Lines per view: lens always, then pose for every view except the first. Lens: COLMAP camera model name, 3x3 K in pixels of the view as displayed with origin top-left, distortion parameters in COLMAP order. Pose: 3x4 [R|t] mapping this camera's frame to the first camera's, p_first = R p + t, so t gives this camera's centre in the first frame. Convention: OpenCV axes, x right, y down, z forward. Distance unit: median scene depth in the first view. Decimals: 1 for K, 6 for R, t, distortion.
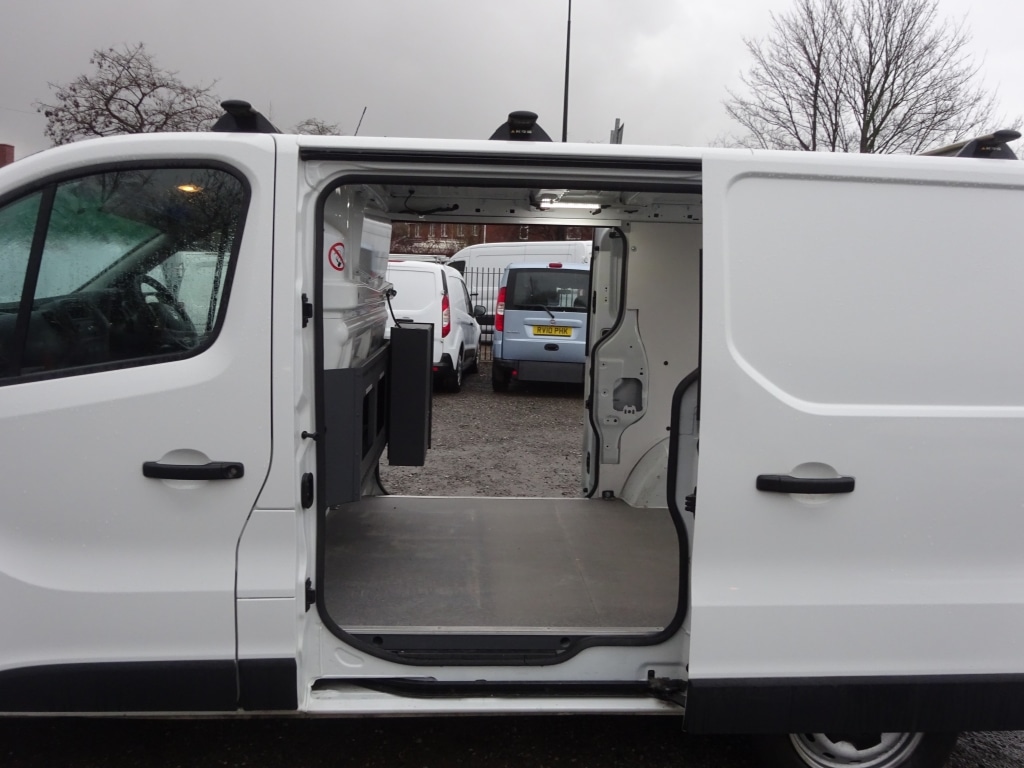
lens RADIAL K [[895.4, 0, 512.0], [0, 895.4, 384.0], [0, 0, 1]] dist [-0.001311, -0.006354]
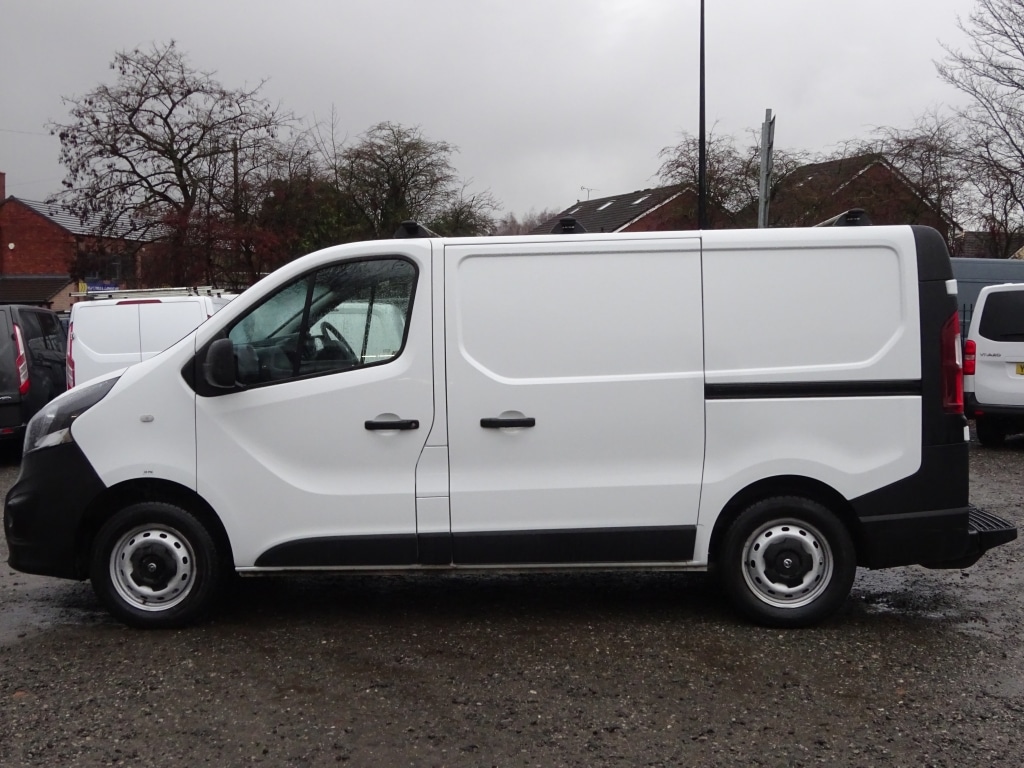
lens RADIAL K [[1312.0, 0, 512.0], [0, 1312.0, 384.0], [0, 0, 1]] dist [0.040393, -0.039077]
pose [[0.992143, -0.038093, -0.119172, 0.012999], [0.030000, 0.997167, -0.068980, 0.012921], [0.121462, 0.064863, 0.990474, -0.101839]]
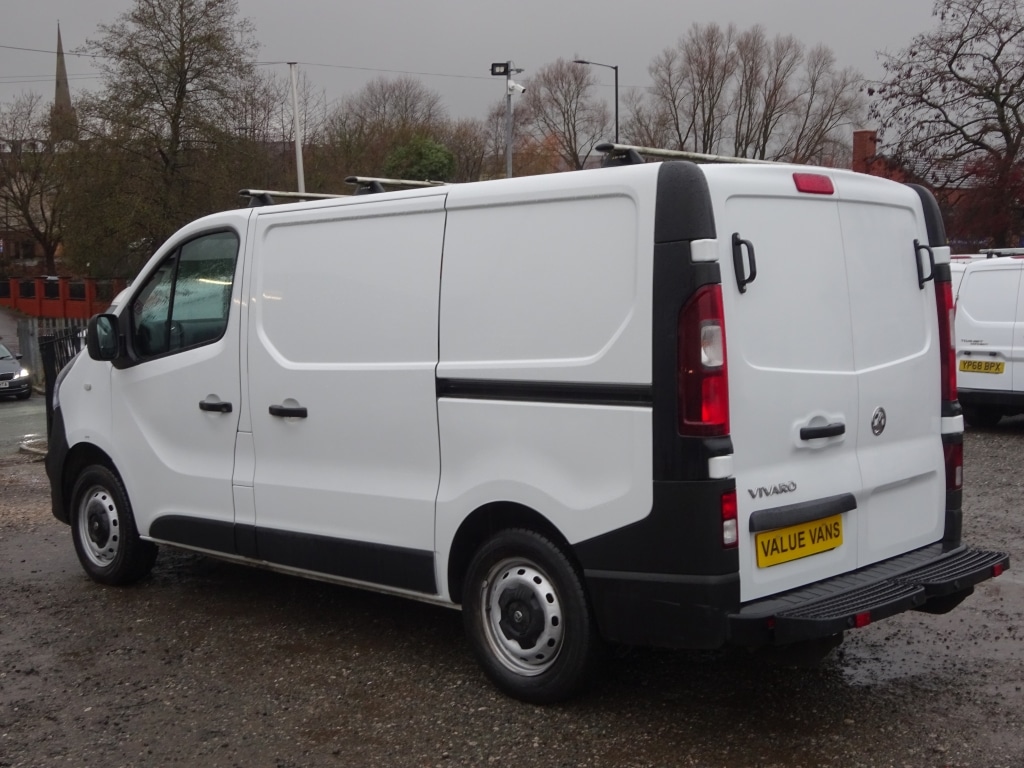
lens RADIAL K [[1312.0, 0, 512.0], [0, 1312.0, 384.0], [0, 0, 1]] dist [0.040393, -0.039077]
pose [[0.675012, 0.008549, -0.737757, 0.124343], [-0.043994, 0.998620, -0.028681, 0.006040], [0.736494, 0.051817, 0.674457, -0.015257]]
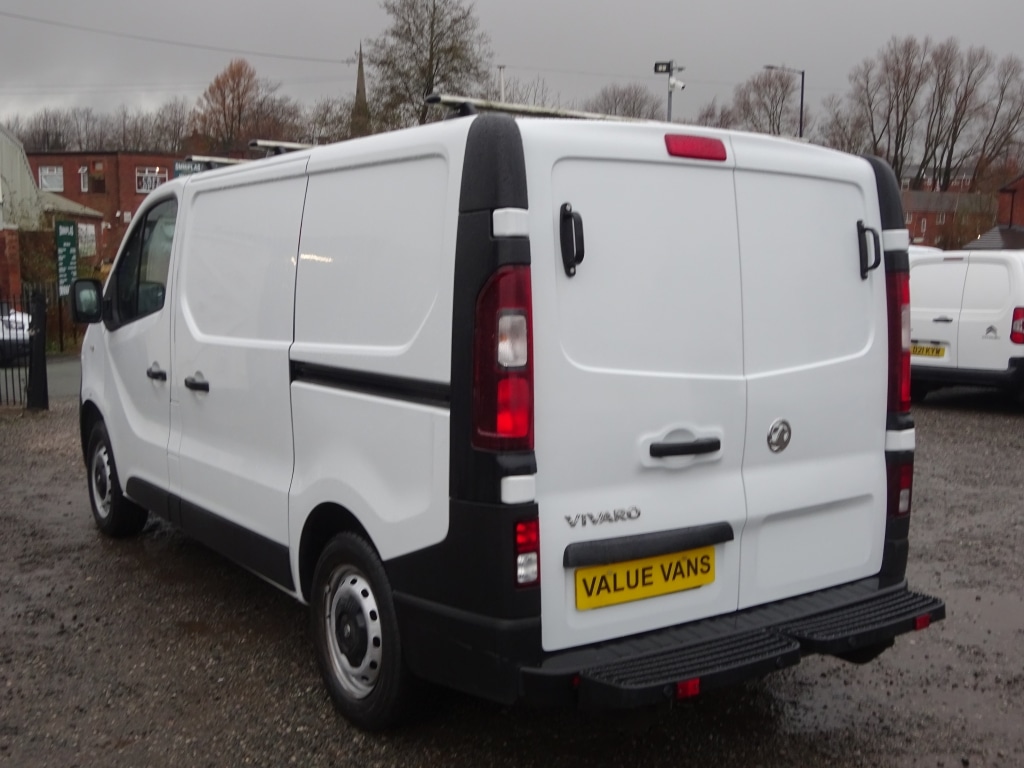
lens RADIAL K [[1097.5, 0, 512.0], [0, 1097.5, 384.0], [0, 0, 1]] dist [0.004877, -0.027957]
pose [[0.523333, 0.065131, -0.849636, 0.117914], [-0.091459, 0.995608, 0.019987, 0.000088], [0.847206, 0.067247, 0.526991, 0.034475]]
